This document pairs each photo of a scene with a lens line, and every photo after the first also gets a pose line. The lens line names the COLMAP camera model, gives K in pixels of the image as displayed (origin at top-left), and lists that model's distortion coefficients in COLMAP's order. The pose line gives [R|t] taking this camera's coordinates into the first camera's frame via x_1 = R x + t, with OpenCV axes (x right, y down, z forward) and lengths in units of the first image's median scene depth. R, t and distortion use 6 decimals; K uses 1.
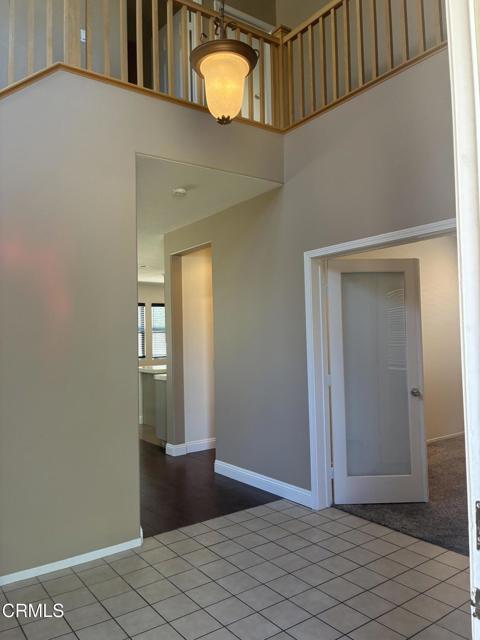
lens RADIAL K [[486.8, 0, 240.1], [0, 486.8, 320.2], [0, 0, 1]] dist [0.011713, -0.009897]
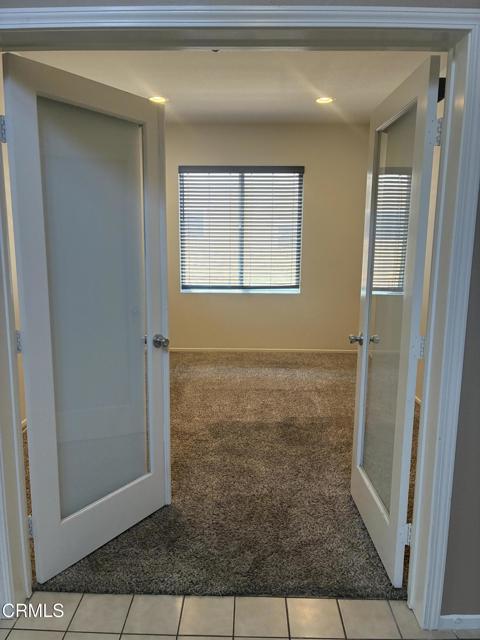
lens RADIAL K [[486.8, 0, 237.7], [0, 486.8, 321.4], [0, 0, 1]] dist [0.011713, -0.009897]
pose [[0.604245, -0.108044, 0.789439, -0.049129], [-0.053520, 0.983023, 0.175503, 0.015179], [-0.794999, -0.148297, 0.588205, 0.581354]]
